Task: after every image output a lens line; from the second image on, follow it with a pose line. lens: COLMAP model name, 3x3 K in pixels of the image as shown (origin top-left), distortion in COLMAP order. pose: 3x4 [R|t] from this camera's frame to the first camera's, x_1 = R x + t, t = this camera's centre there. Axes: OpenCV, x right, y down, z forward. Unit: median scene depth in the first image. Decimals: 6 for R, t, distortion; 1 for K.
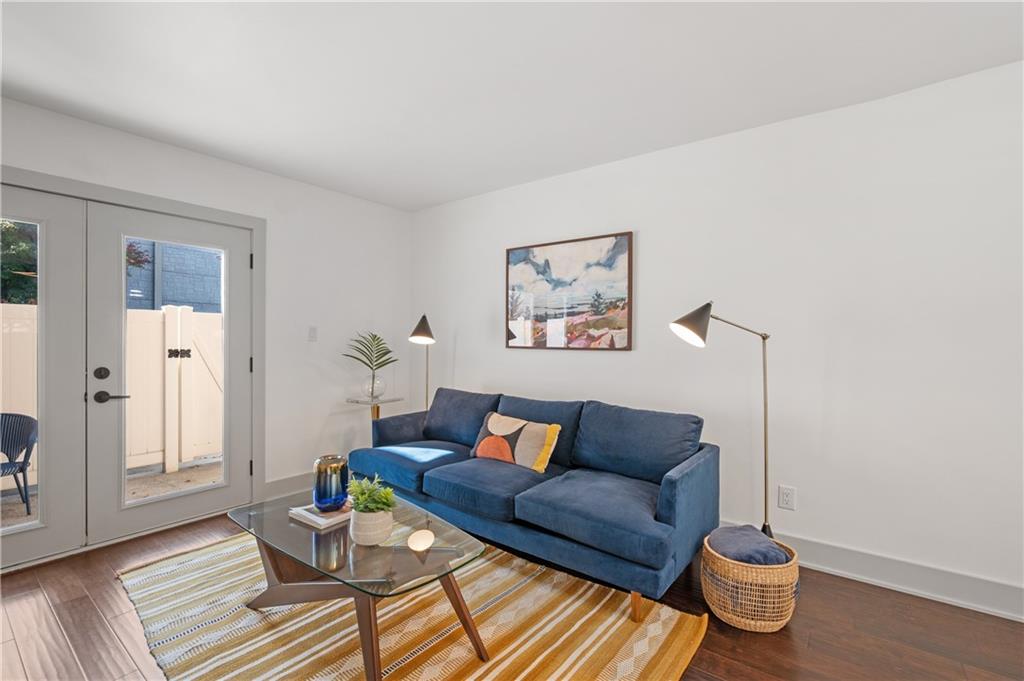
lens RADIAL K [[463.7, 0, 492.8], [0, 463.7, 338.7], [0, 0, 1]] dist [-0.001836, -0.000269]
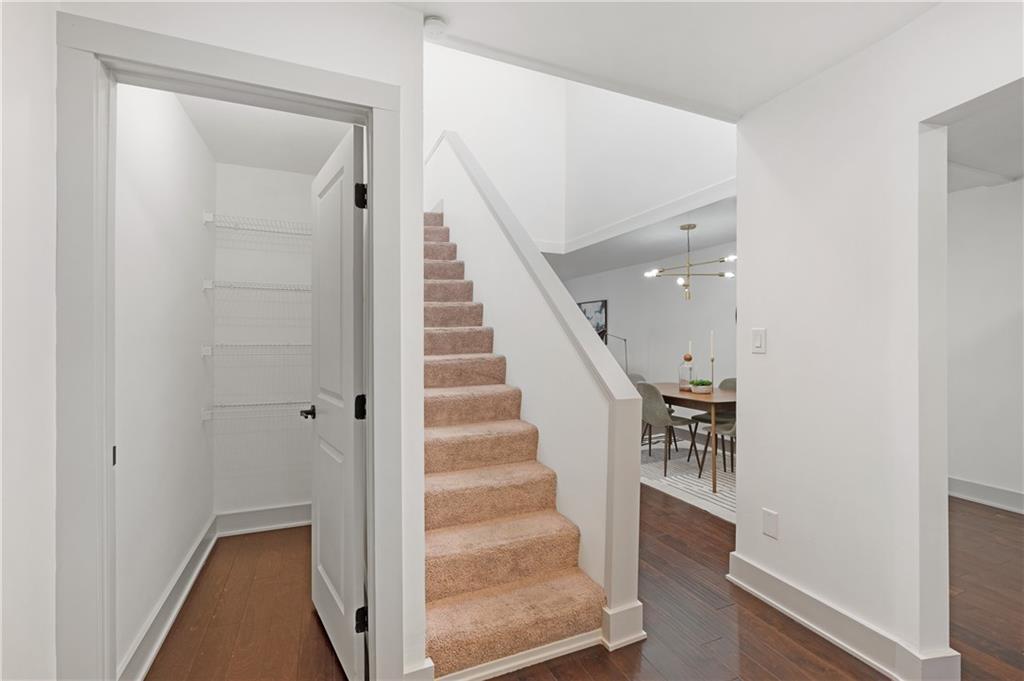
lens RADIAL K [[459.1, 0, 512.0], [0, 459.1, 340.5], [0, 0, 1]] dist [-0.002261, -0.000257]
pose [[0.889001, -0.004701, -0.457882, 0.965575], [0.007472, 0.999963, 0.004239, -0.015833], [0.457845, -0.007190, 0.889003, -1.472285]]
